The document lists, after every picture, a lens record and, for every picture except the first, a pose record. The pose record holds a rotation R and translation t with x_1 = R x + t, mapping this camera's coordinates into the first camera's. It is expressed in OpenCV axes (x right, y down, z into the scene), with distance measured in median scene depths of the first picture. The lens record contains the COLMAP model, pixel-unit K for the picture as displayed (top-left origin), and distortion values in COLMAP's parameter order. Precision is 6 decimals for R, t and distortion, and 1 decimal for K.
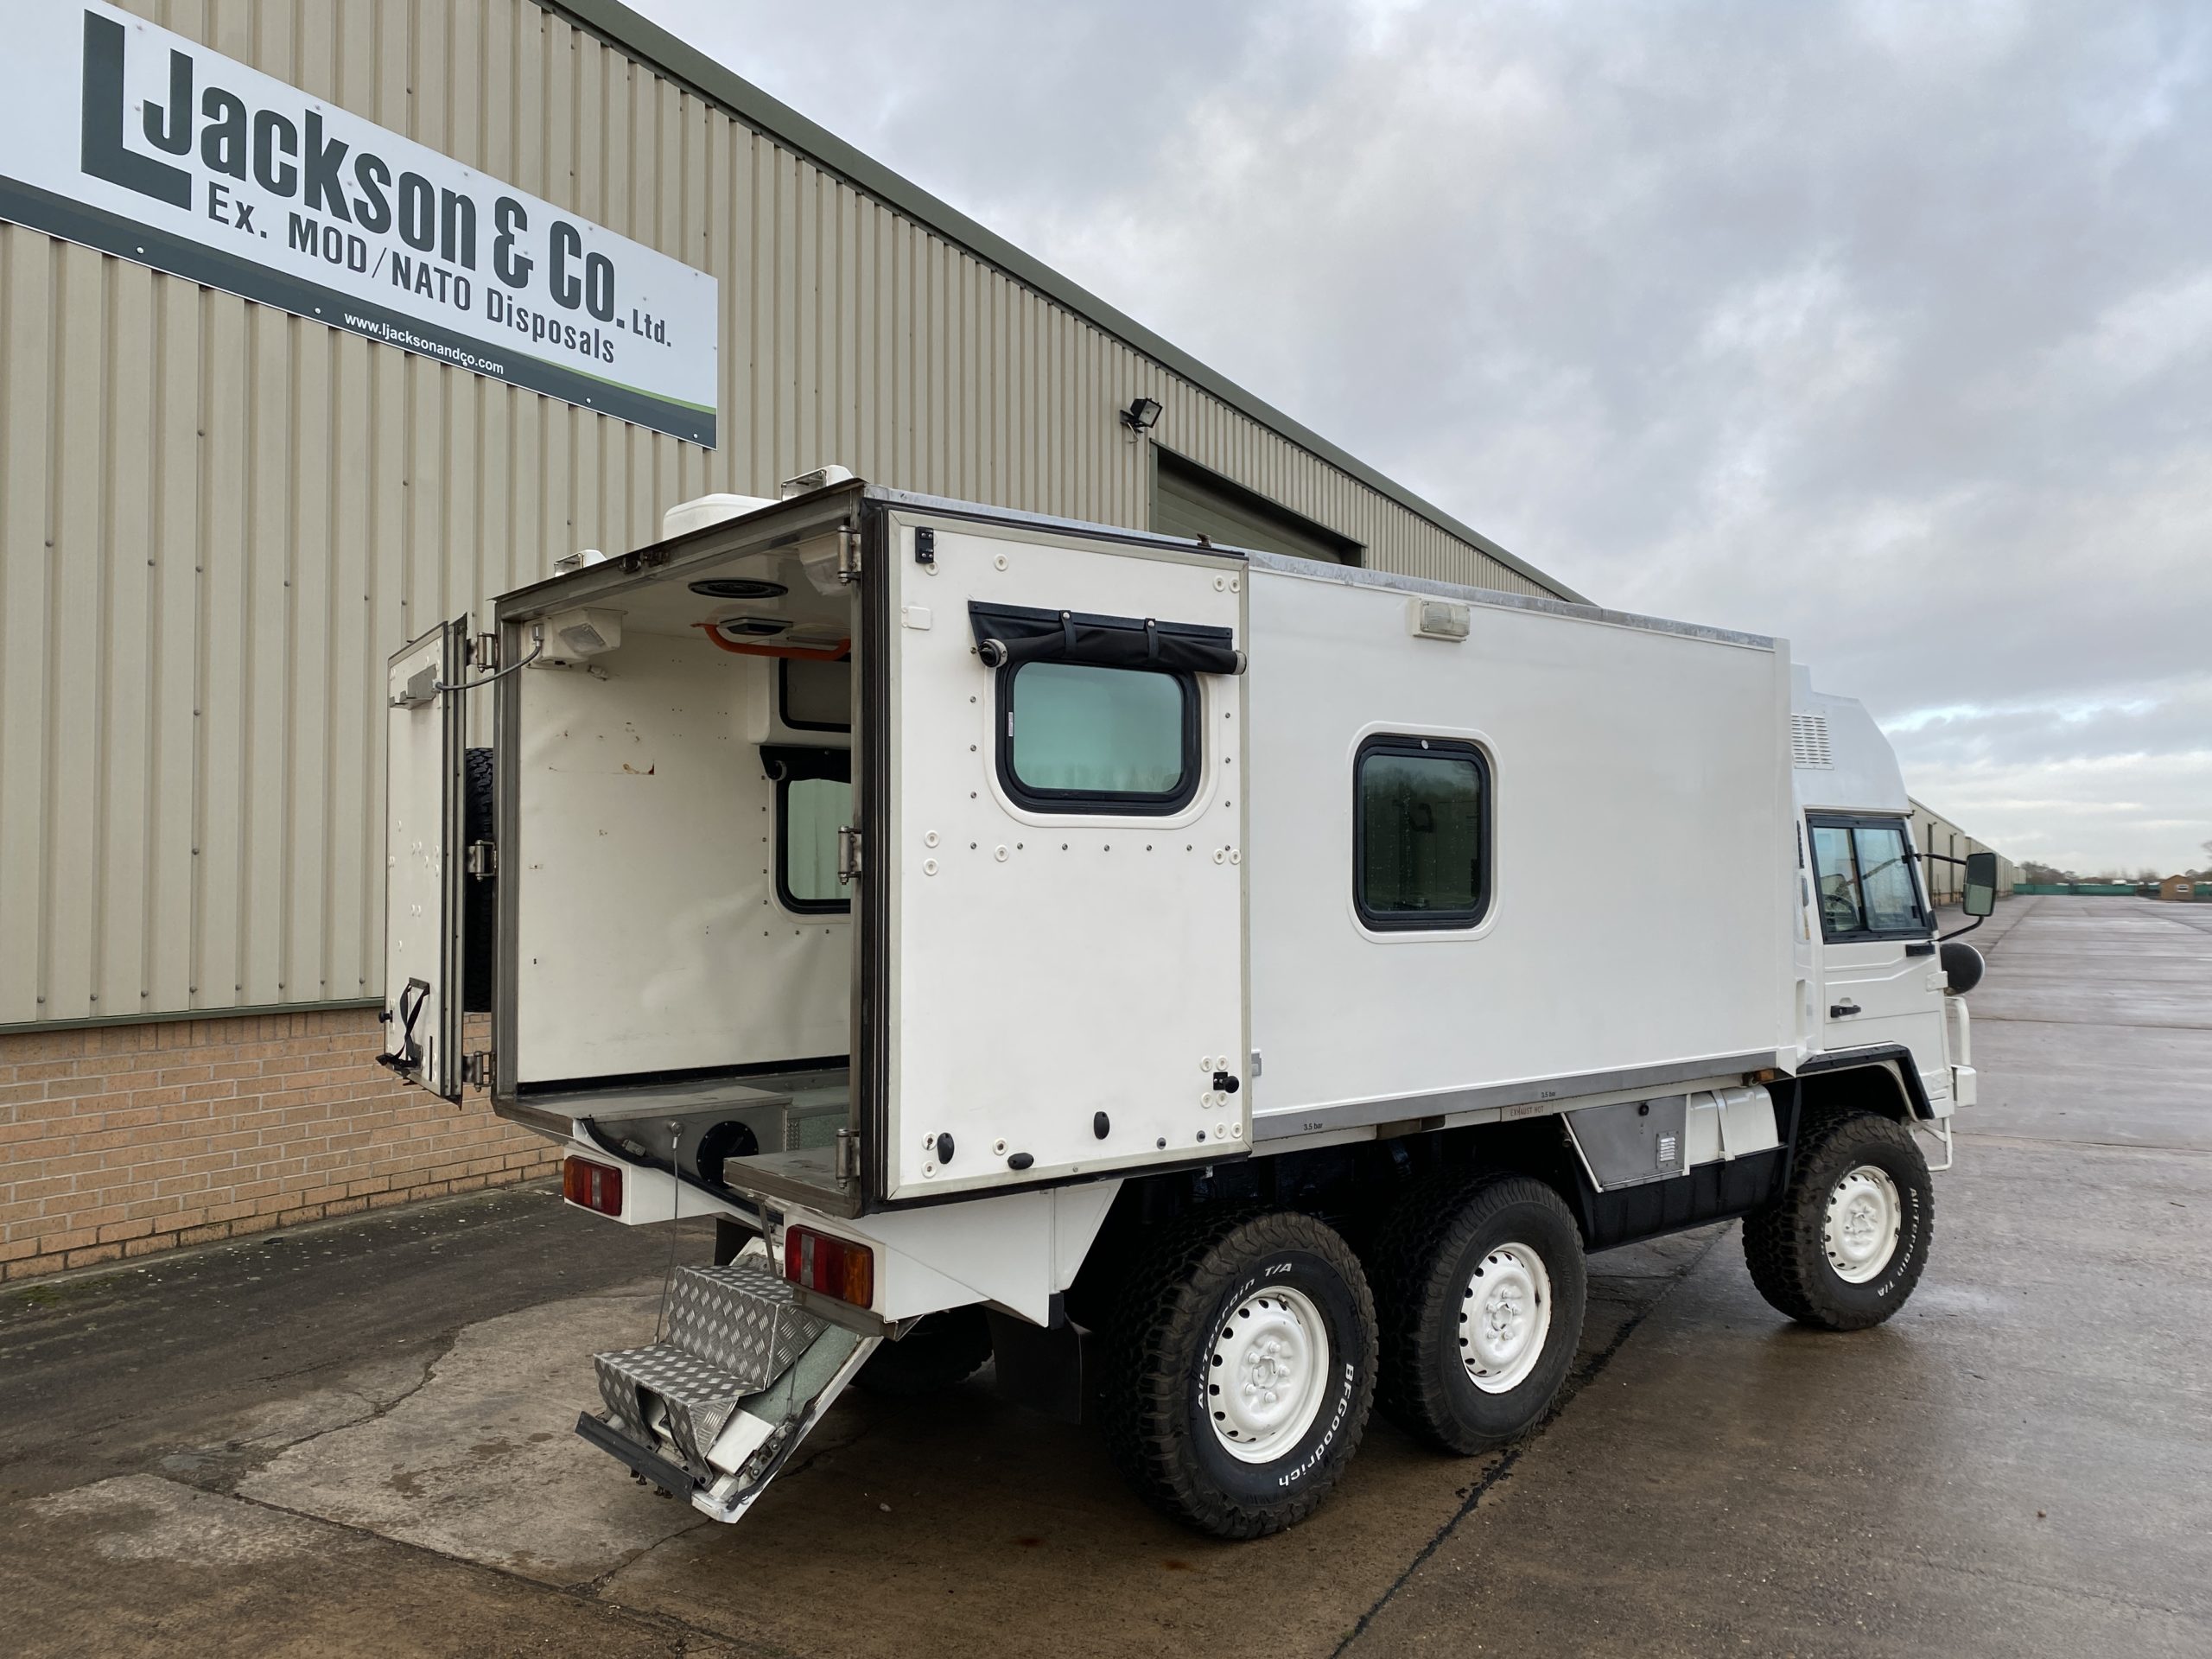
lens RADIAL K [[1688.6, 0, 1110.6], [0, 1688.6, 836.4], [0, 0, 1]] dist [0.026258, -0.021723]
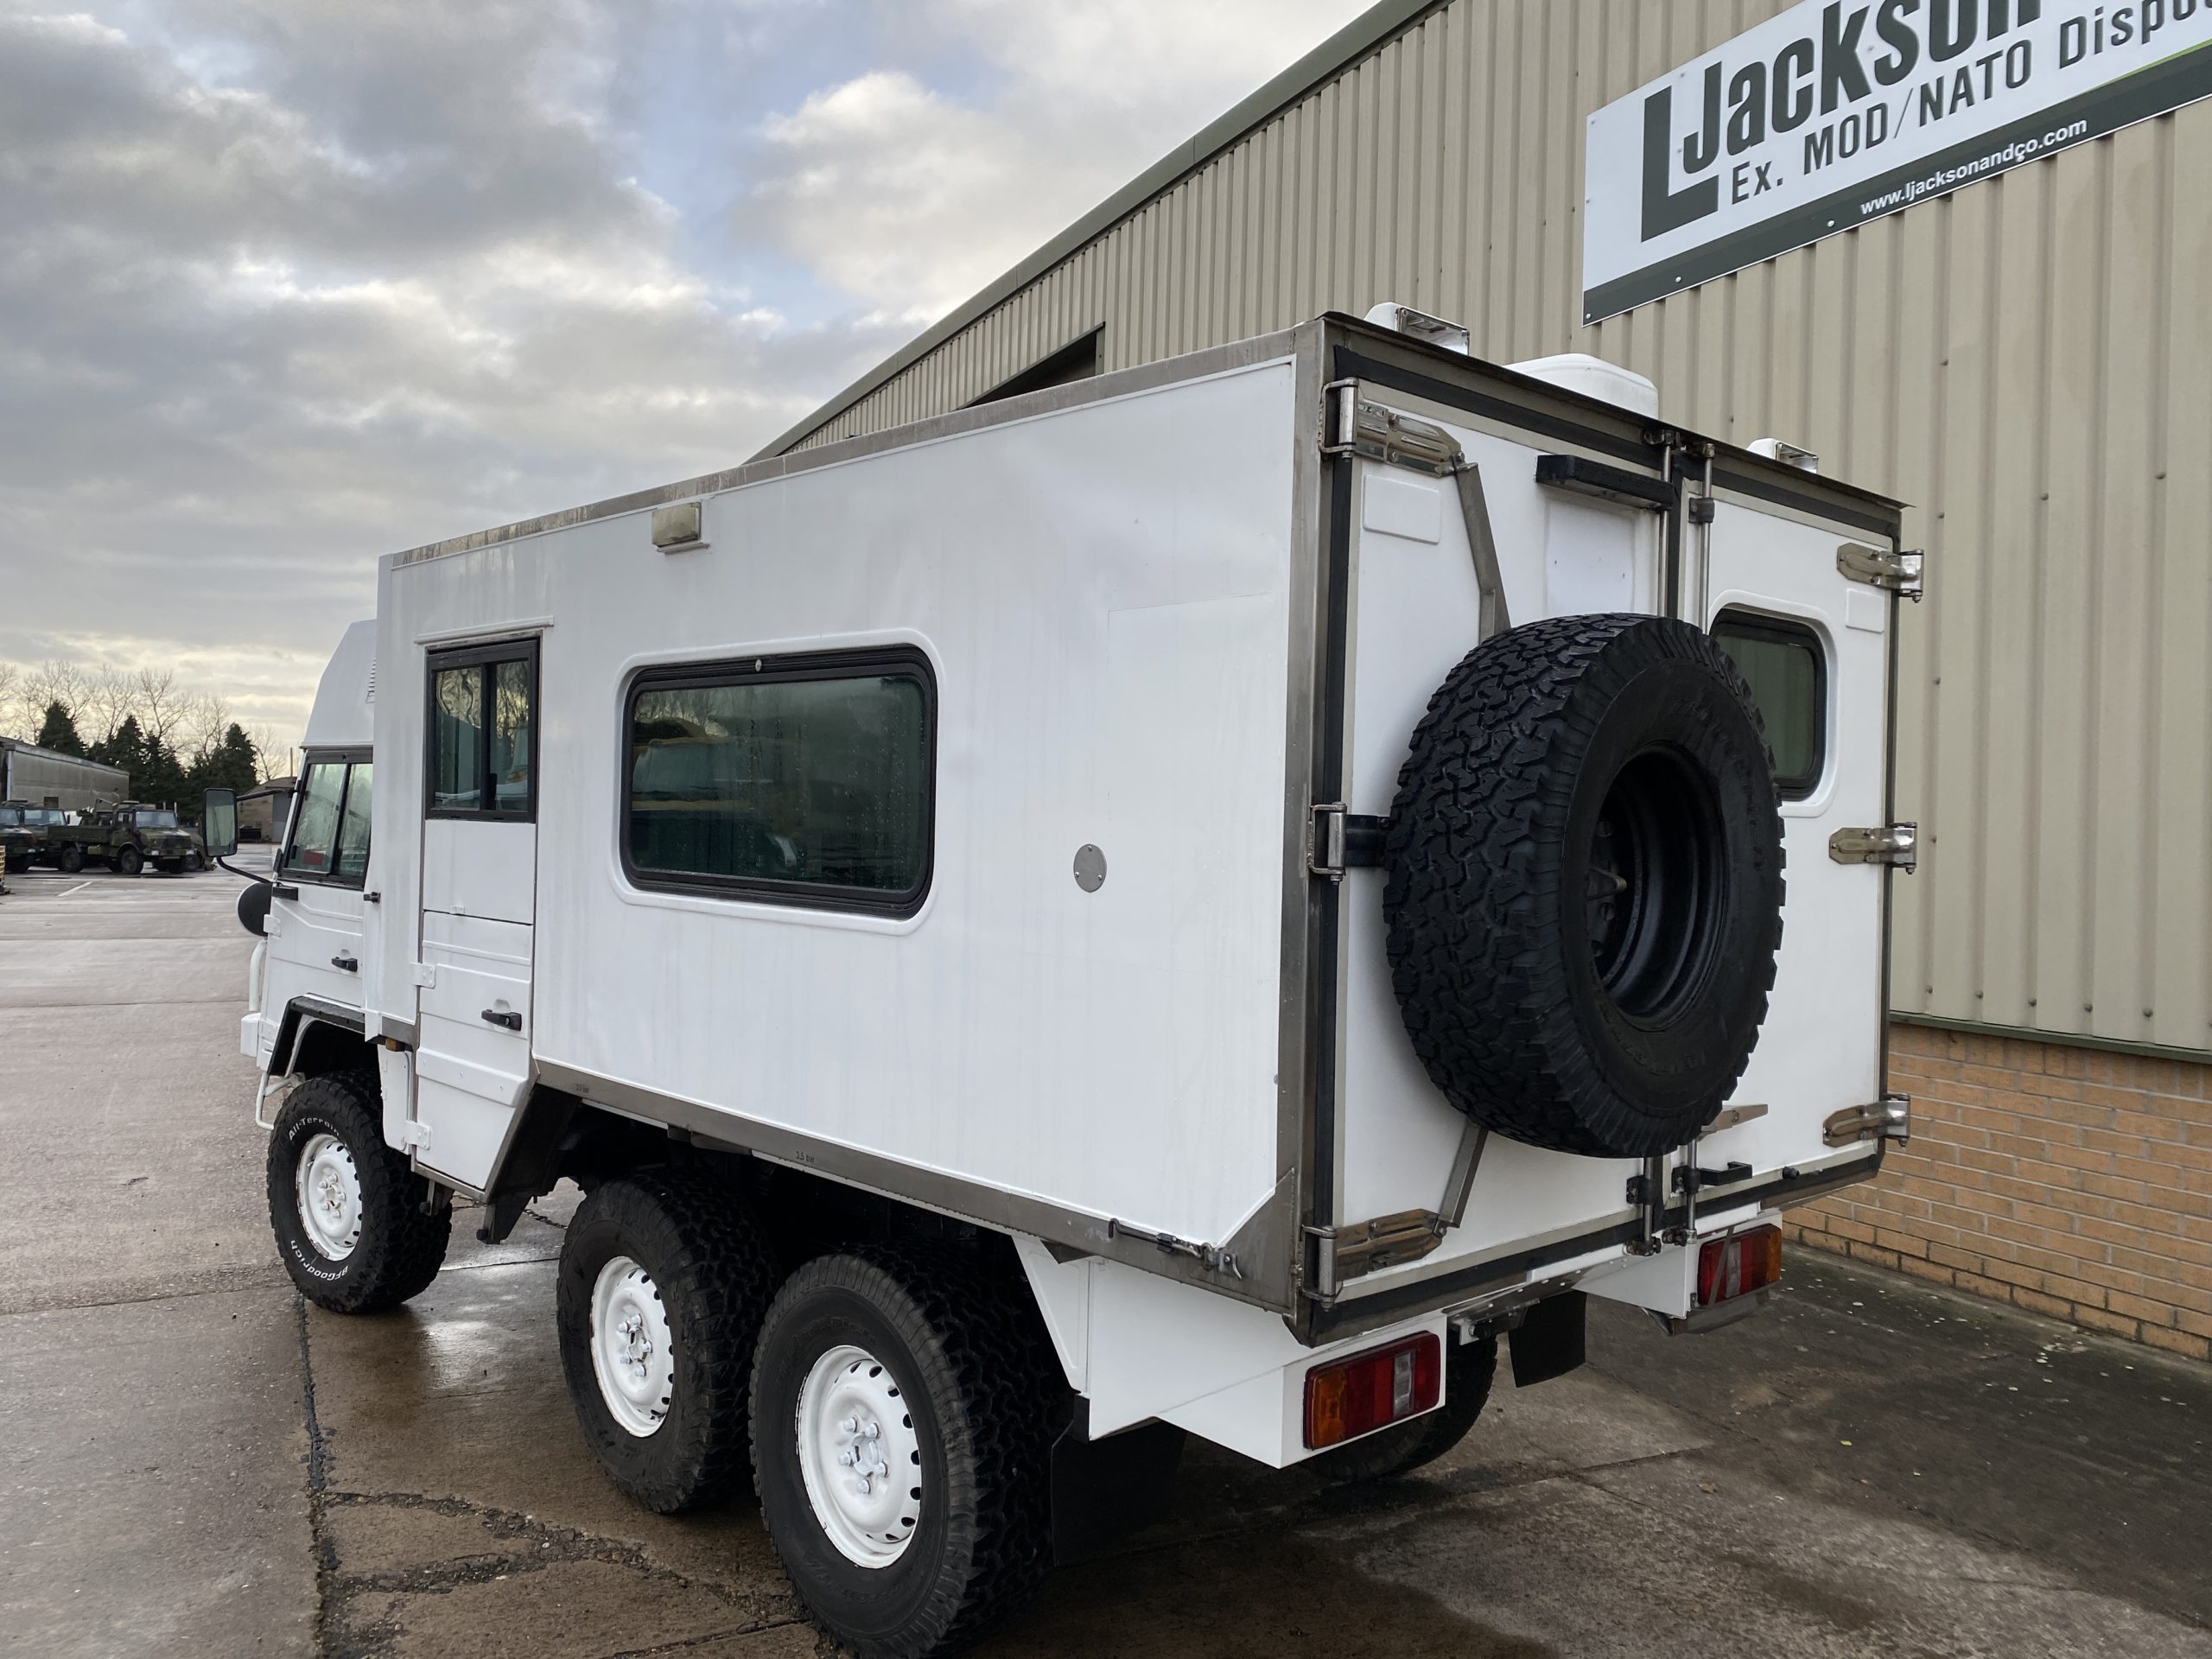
lens RADIAL K [[1688.6, 0, 1077.5], [0, 1688.6, 812.8], [0, 0, 1]] dist [0.026258, -0.021723]
pose [[-0.578186, -0.026027, -0.815490, 0.503342], [-0.007036, 0.999613, -0.026915, 0.026713], [0.815875, -0.009824, -0.578145, 1.252803]]
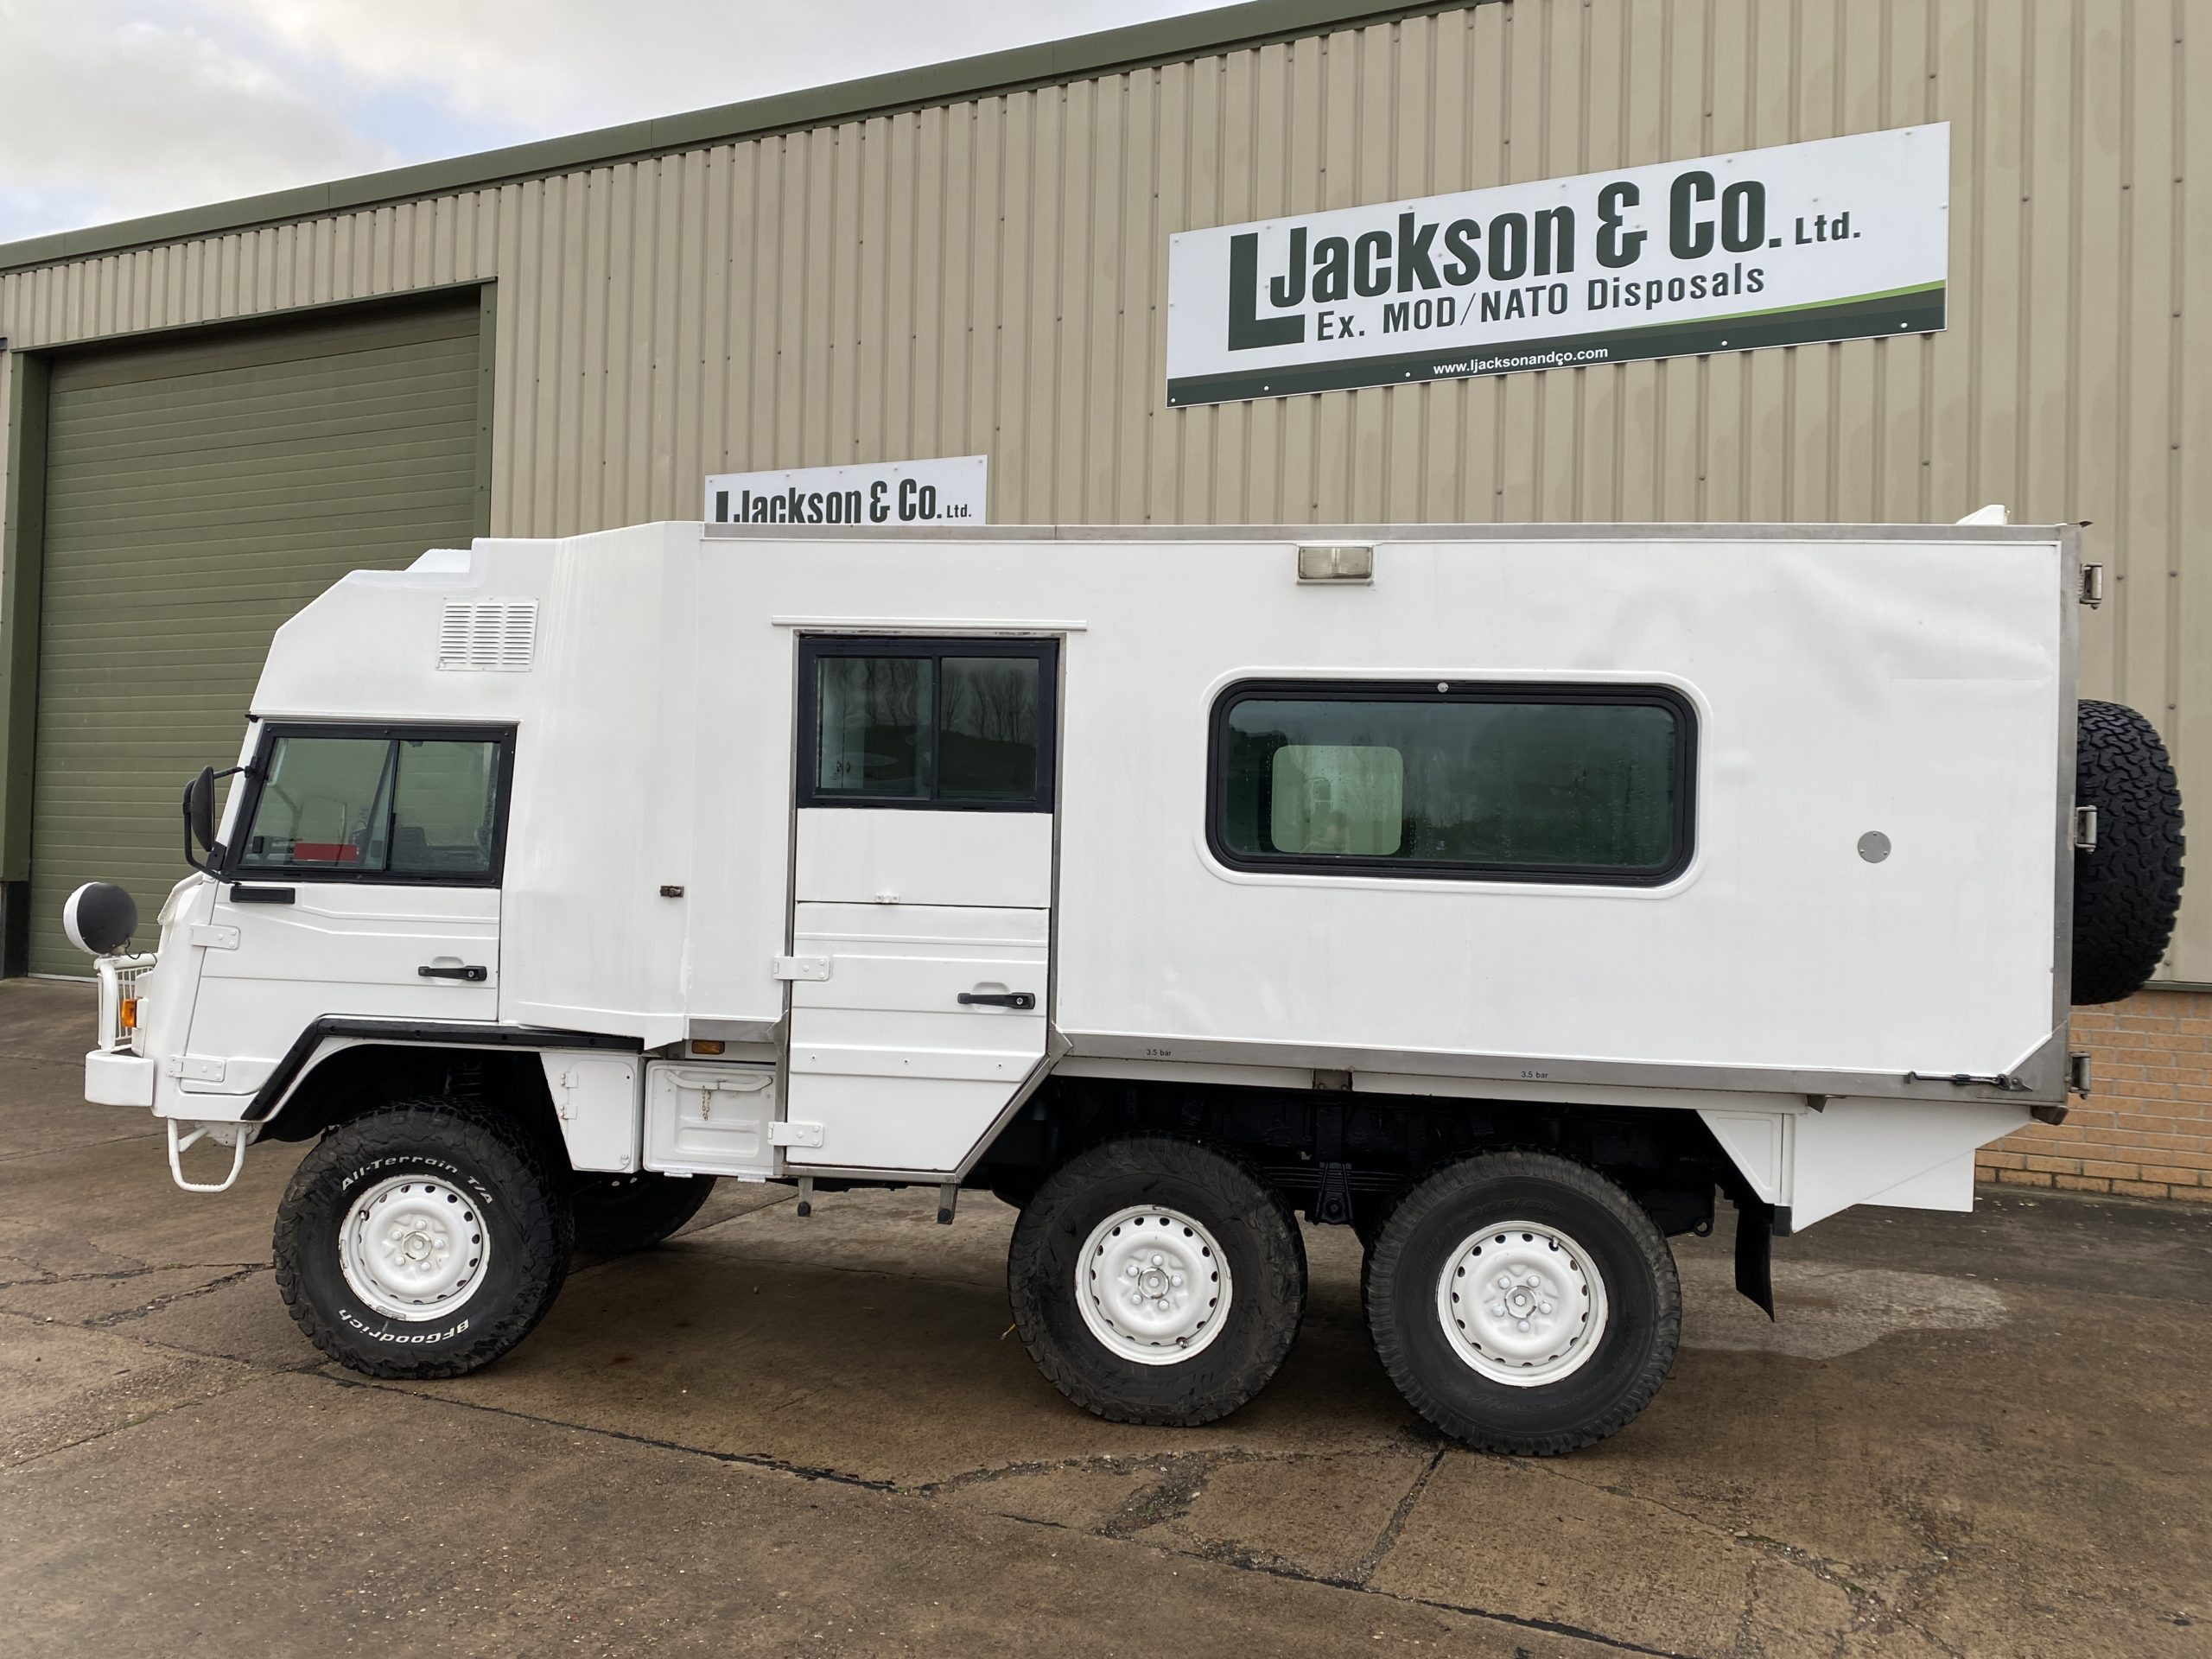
lens RADIAL K [[1688.6, 0, 1074.2], [0, 1688.6, 814.6], [0, 0, 1]] dist [0.026258, -0.021723]
pose [[0.072181, -0.017821, -0.997232, 0.756680], [0.003087, 0.999840, -0.017644, 0.027263], [0.997387, -0.001804, 0.072224, 0.709840]]
